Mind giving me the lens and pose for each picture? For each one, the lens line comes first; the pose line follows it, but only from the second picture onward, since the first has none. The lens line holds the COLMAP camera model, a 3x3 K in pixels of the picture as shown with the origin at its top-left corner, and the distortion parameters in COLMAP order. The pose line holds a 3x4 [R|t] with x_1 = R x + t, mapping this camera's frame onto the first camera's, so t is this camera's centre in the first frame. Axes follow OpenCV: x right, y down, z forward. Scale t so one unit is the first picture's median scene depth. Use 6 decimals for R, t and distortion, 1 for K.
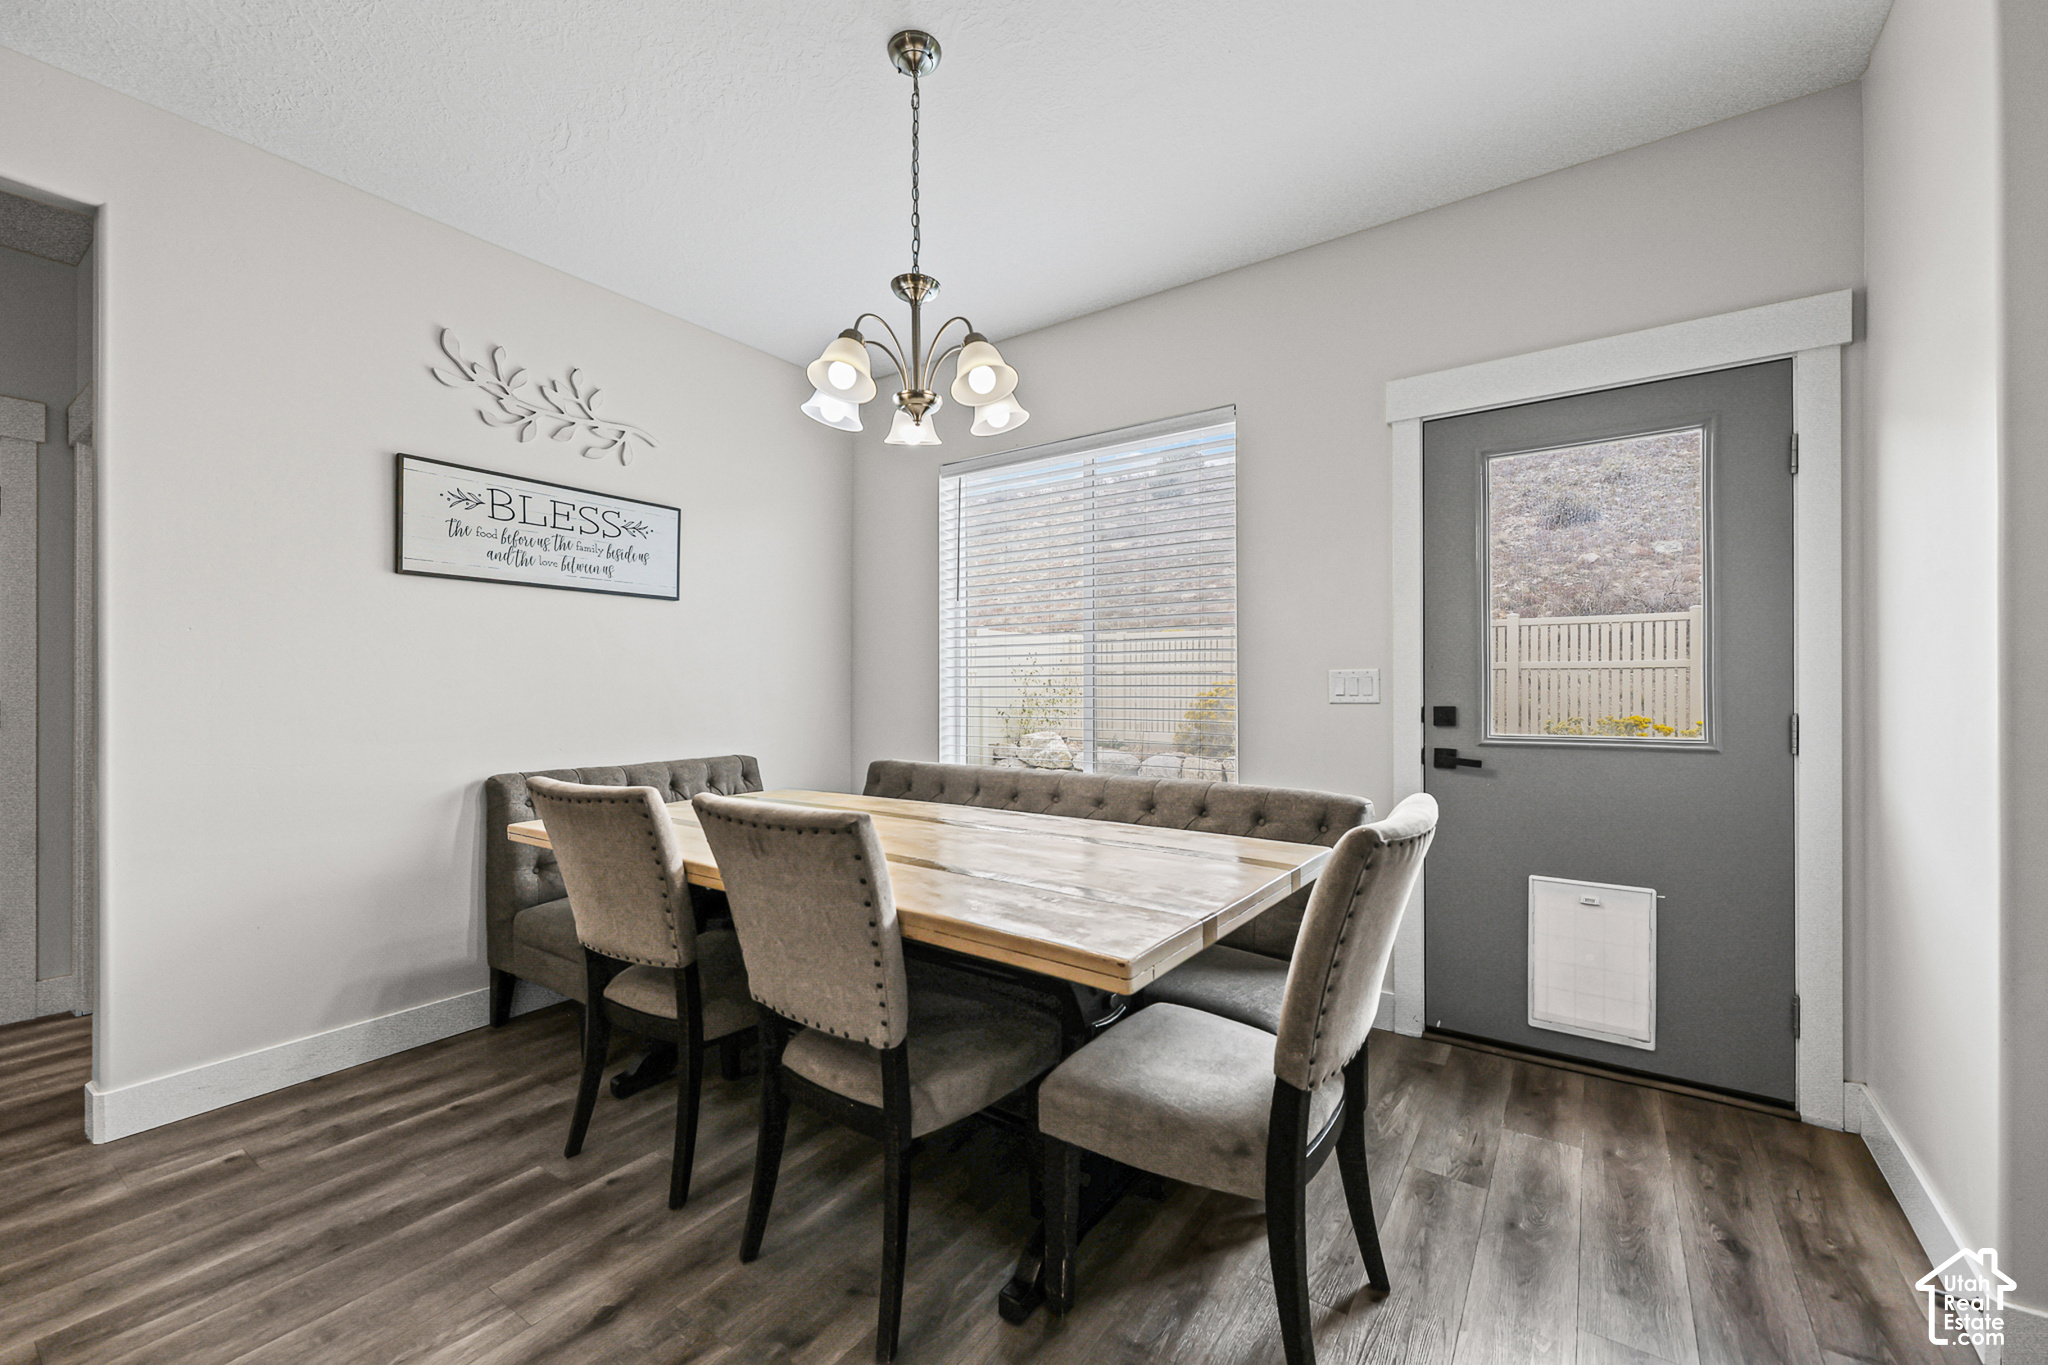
lens RADIAL K [[840.9, 0, 1024.6], [0, 840.9, 685.8], [0, 0, 1]] dist [-0.001875, -0.000160]
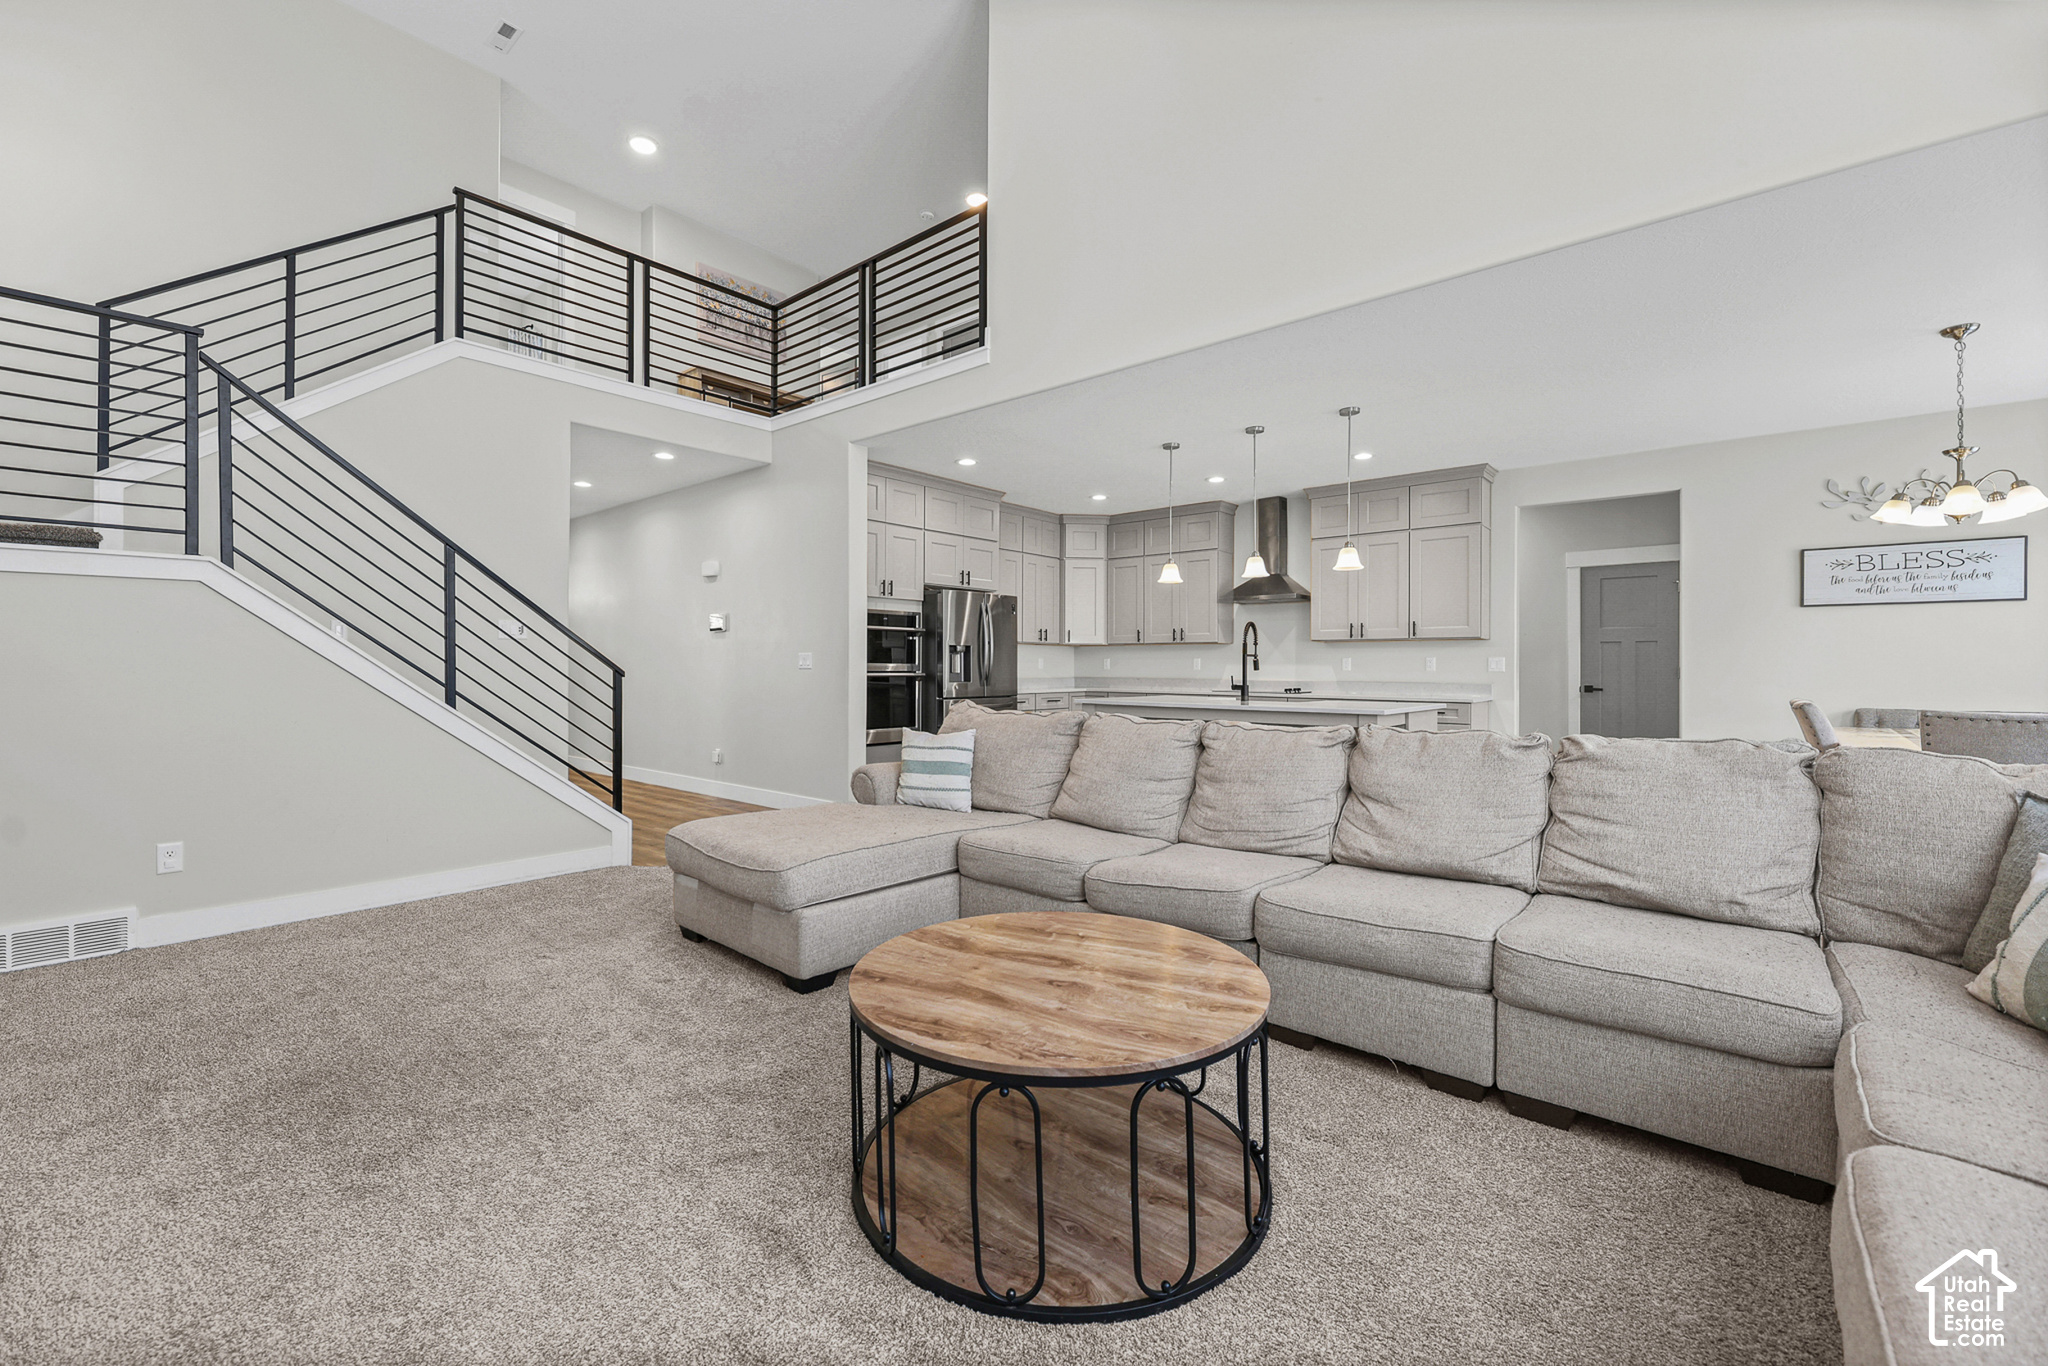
lens RADIAL K [[840.9, 0, 1026.8], [0, 840.9, 679.4], [0, 0, 1]] dist [-0.001875, -0.000160]
pose [[-0.071550, 0.005342, -0.997423, 1.313998], [-0.003246, 0.999979, 0.005588, 0.036031], [0.997432, 0.003637, -0.071531, -0.687019]]
